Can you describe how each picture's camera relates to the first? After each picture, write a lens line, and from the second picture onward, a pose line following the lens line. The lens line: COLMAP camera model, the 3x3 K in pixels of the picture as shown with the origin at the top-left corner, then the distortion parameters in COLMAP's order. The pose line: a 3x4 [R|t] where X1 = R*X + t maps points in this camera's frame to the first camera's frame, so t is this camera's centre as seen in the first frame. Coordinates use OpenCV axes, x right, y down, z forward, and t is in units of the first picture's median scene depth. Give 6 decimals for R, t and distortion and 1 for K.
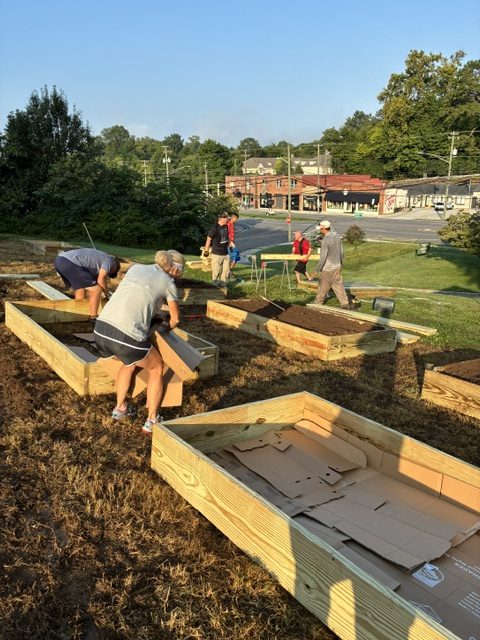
lens RADIAL K [[474.2, 0, 236.1], [0, 474.2, 328.5], [0, 0, 1]] dist [0.033789, -0.042714]
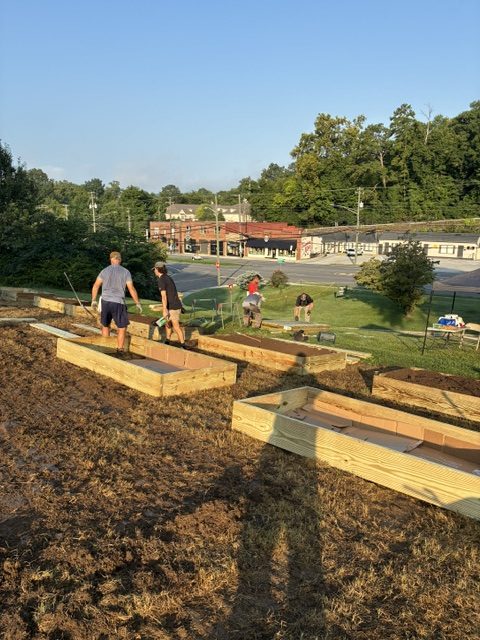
lens RADIAL K [[508.8, 0, 230.8], [0, 508.8, 326.7], [0, 0, 1]] dist [0.061317, -0.013621]
pose [[0.984312, -0.021126, 0.175167, -0.054242], [0.037887, 0.994954, -0.092904, 0.011759], [-0.172321, 0.098083, 0.980146, -0.085403]]
